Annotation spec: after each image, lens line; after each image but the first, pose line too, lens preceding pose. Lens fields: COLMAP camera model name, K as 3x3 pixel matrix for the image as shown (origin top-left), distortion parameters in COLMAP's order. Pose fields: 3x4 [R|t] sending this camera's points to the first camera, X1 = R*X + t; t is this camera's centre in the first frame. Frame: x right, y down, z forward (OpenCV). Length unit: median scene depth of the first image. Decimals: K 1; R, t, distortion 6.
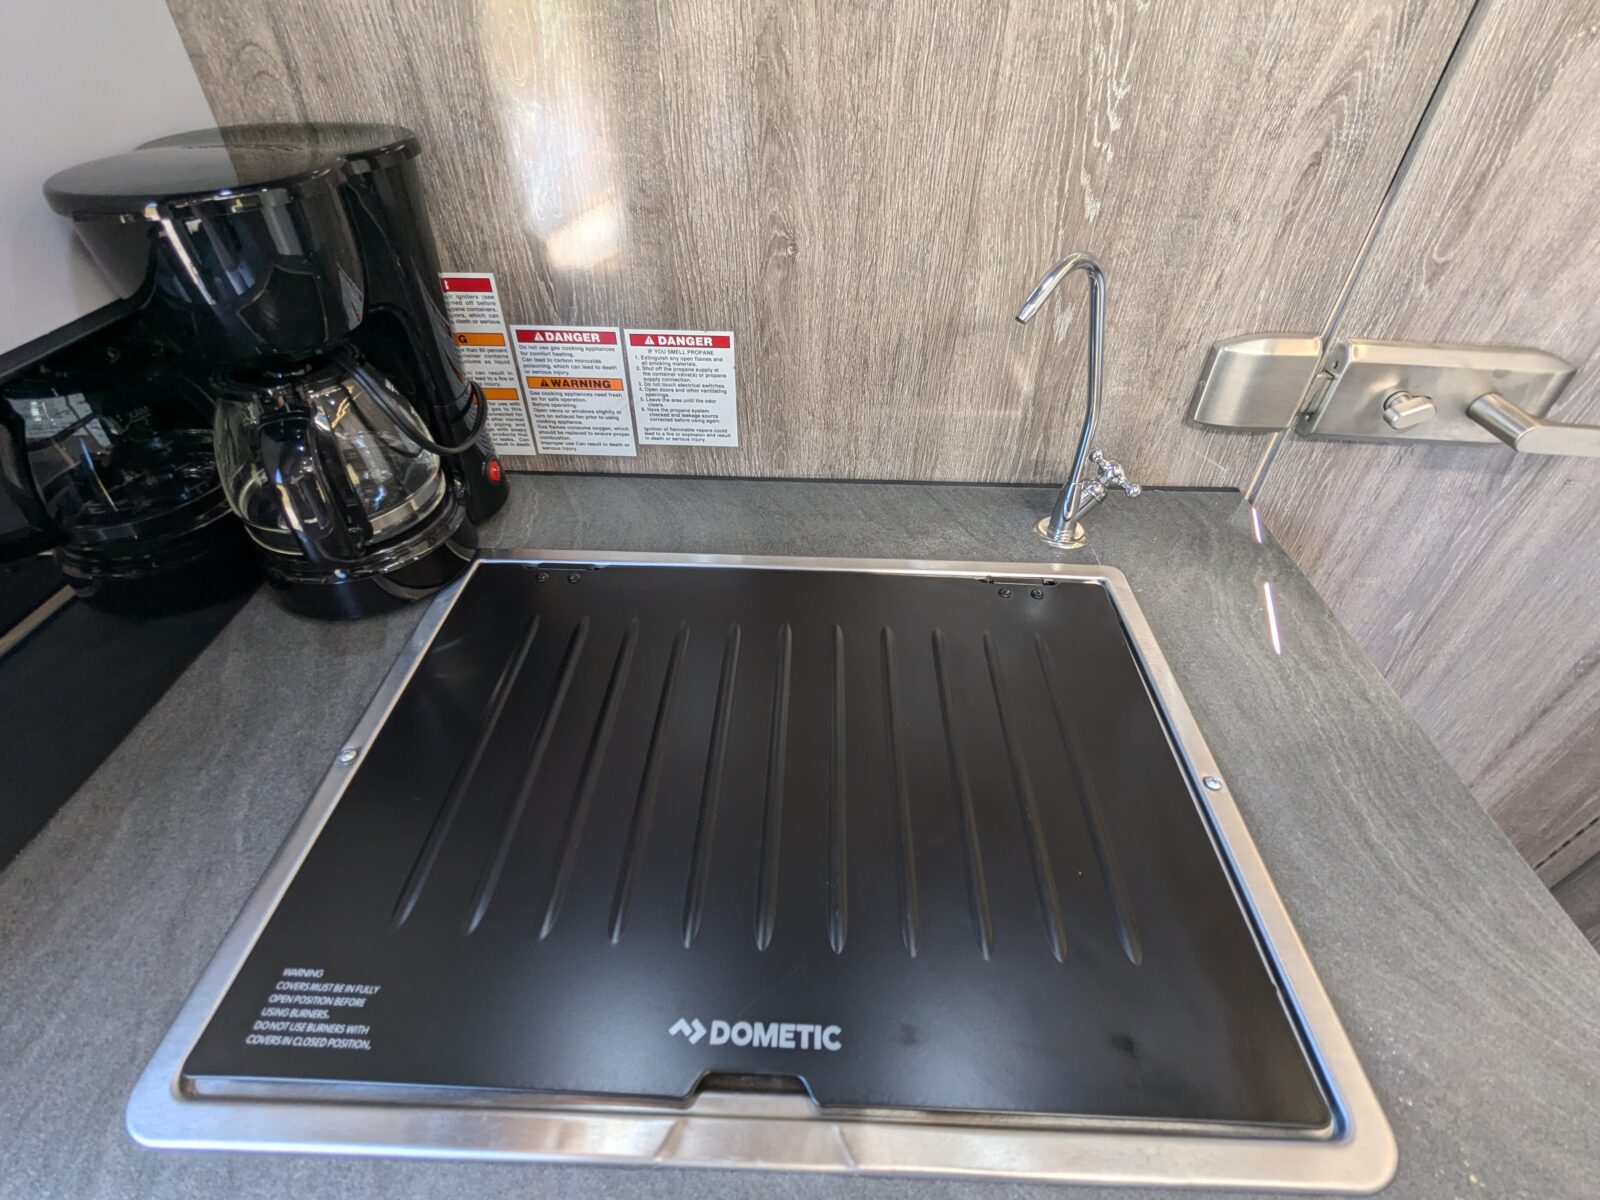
lens RADIAL K [[758.6, 0, 800.6], [0, 758.6, 599.1], [0, 0, 1]] dist [-0.002135, 0.002058]
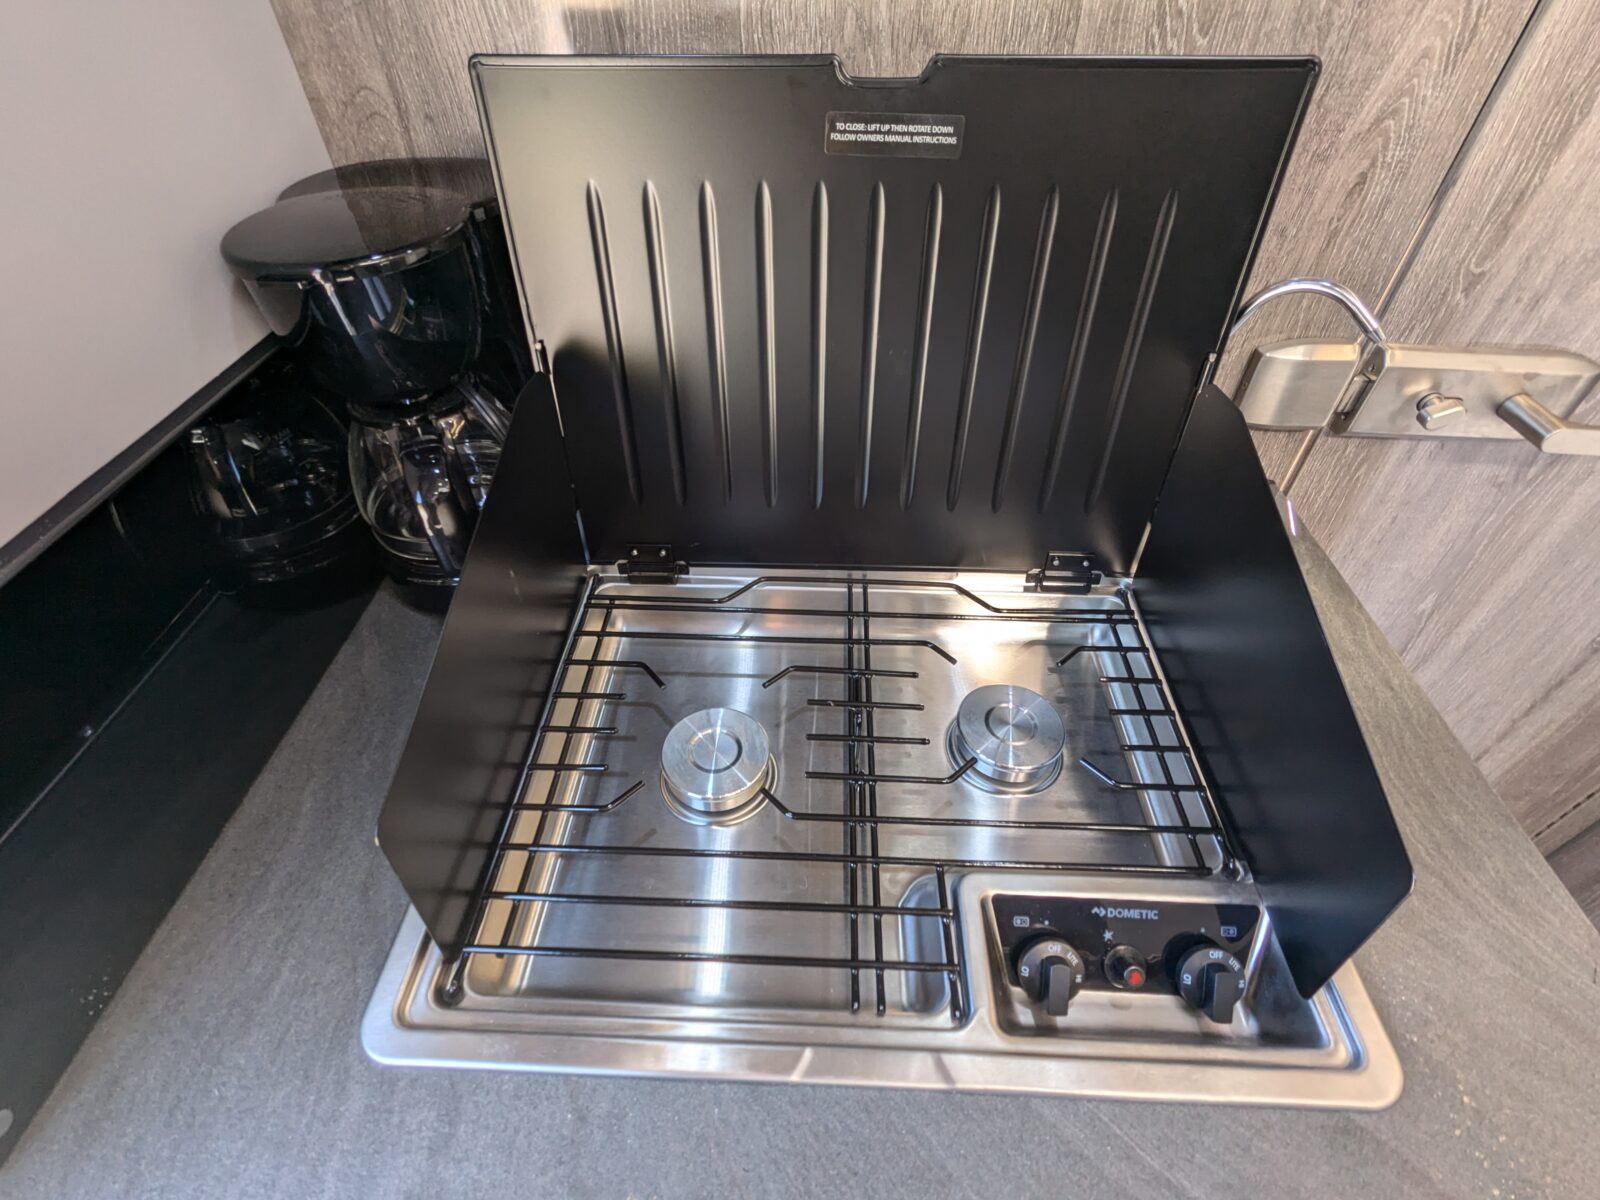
lens RADIAL K [[755.7, 0, 800.8], [0, 755.7, 601.1], [0, 0, 1]] dist [-0.004207, 0.002125]
pose [[0.999762, -0.004158, -0.021402, -0.084419], [0.005392, 0.998306, 0.057931, -0.060881], [0.021125, -0.058033, 0.998091, -0.102949]]
